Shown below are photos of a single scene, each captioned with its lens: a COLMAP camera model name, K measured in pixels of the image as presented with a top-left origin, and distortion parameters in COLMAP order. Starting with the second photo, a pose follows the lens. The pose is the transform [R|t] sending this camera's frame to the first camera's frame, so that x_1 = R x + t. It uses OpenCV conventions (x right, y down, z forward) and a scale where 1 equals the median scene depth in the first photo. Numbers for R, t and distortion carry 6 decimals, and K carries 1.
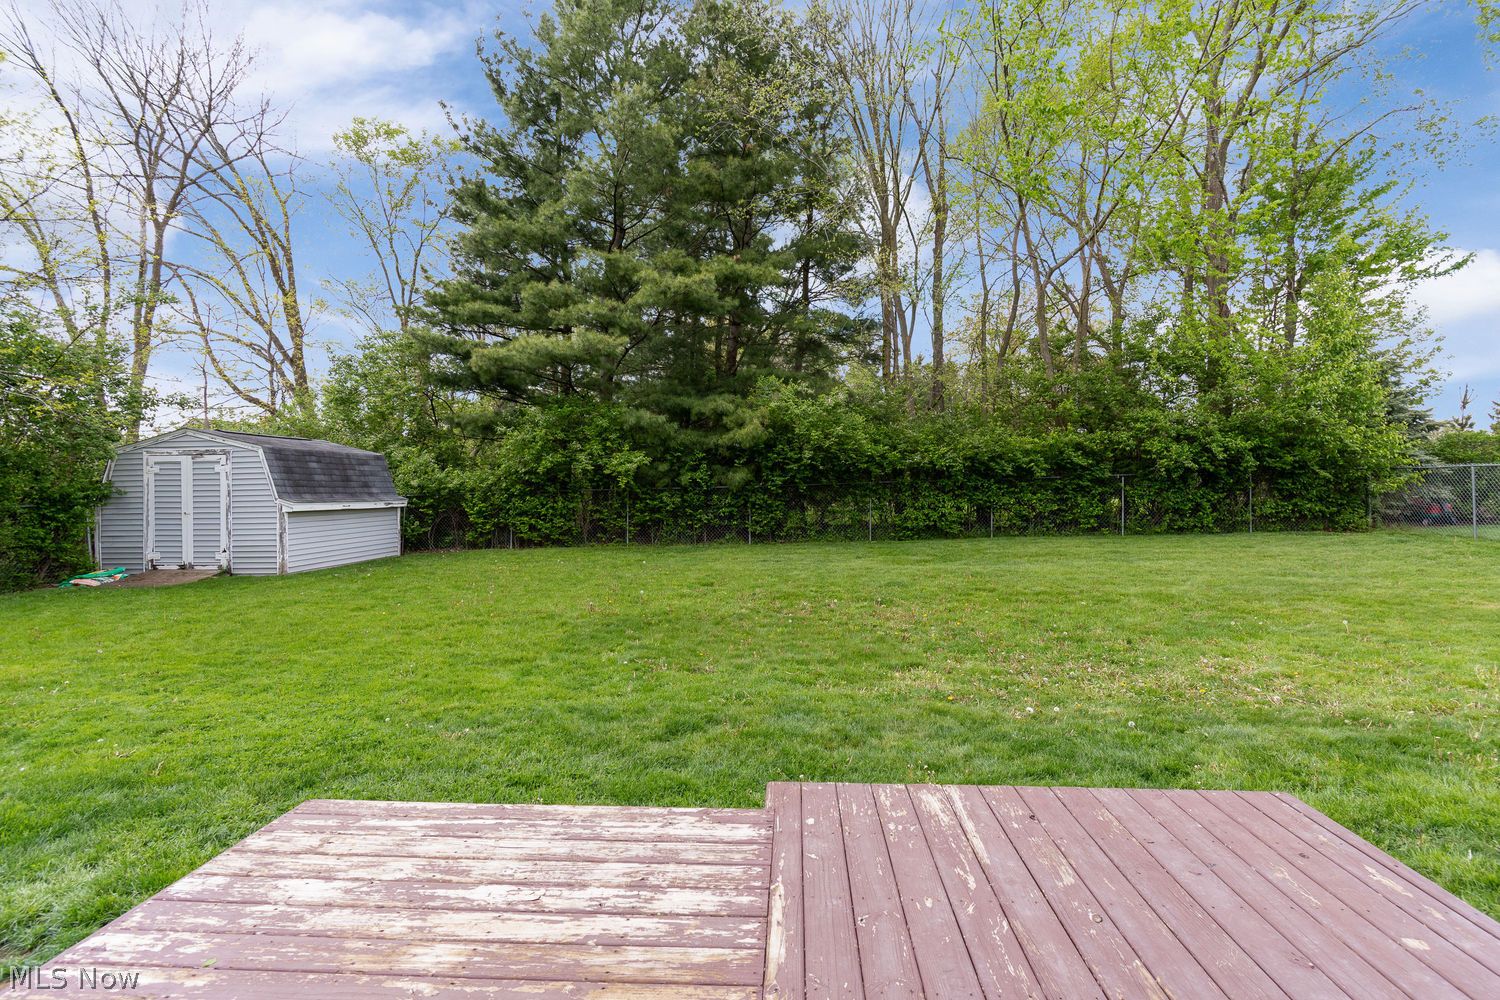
lens RADIAL K [[728.6, 0, 748.2], [0, 728.6, 480.3], [0, 0, 1]] dist [0.029527, -0.020788]
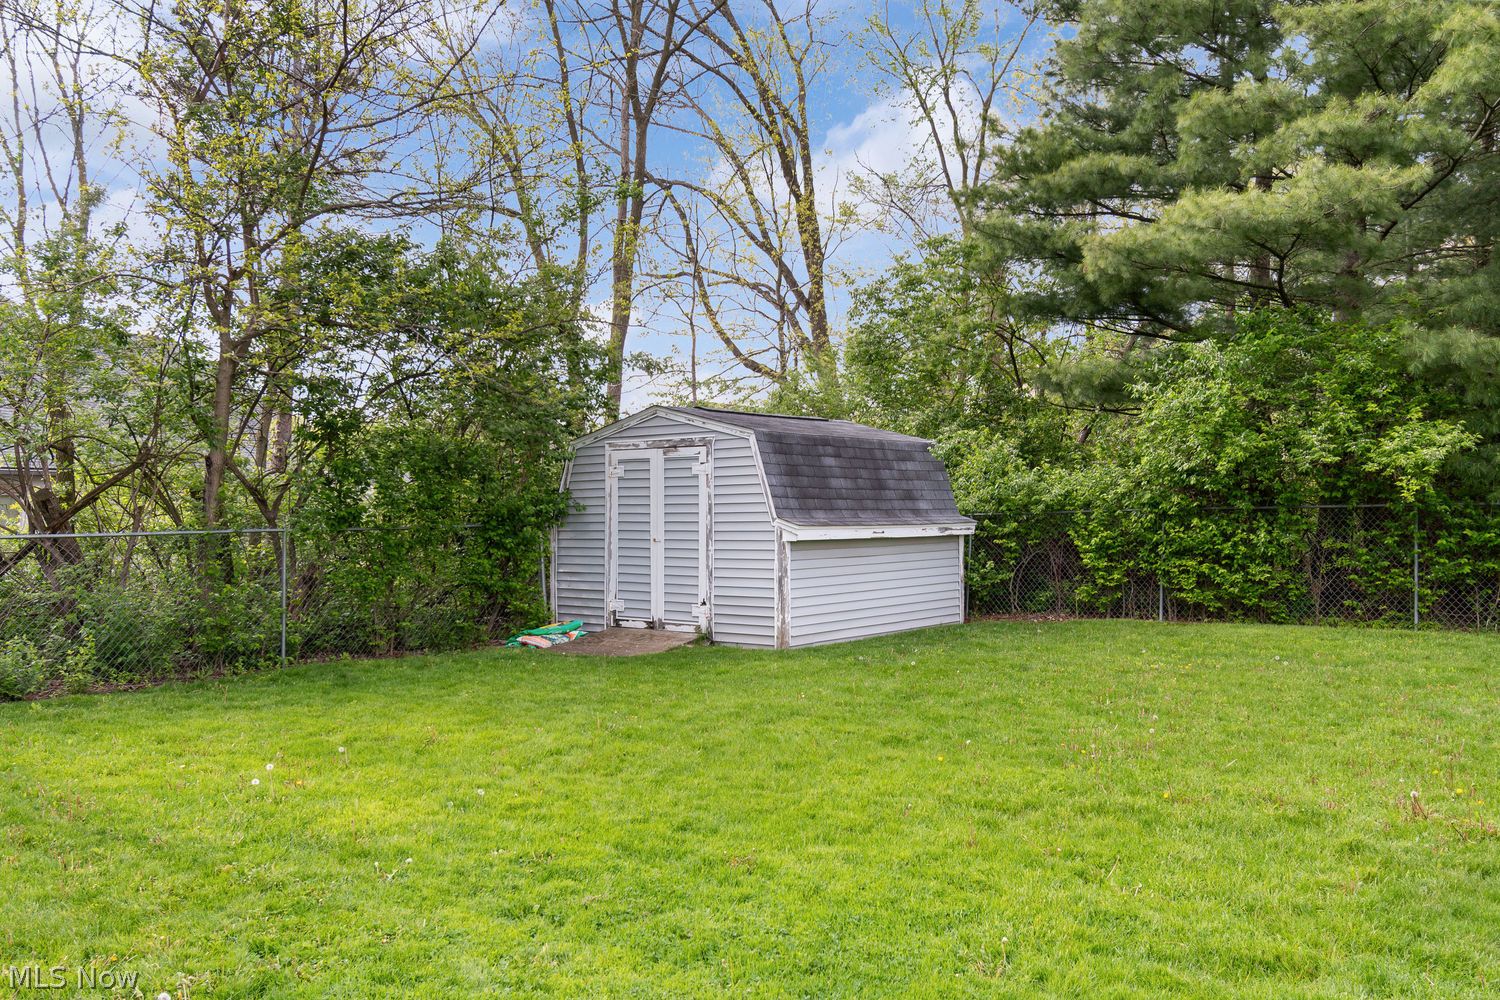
lens RADIAL K [[1287.0, 0, 750.0], [0, 1287.0, 500.0], [0, 0, 1]] dist [0.003954, -0.124930]
pose [[0.822748, 0.001942, -0.568404, -0.051798], [0.003231, 0.999962, 0.008093, 0.001308], [0.568398, -0.008495, 0.822710, 0.101899]]
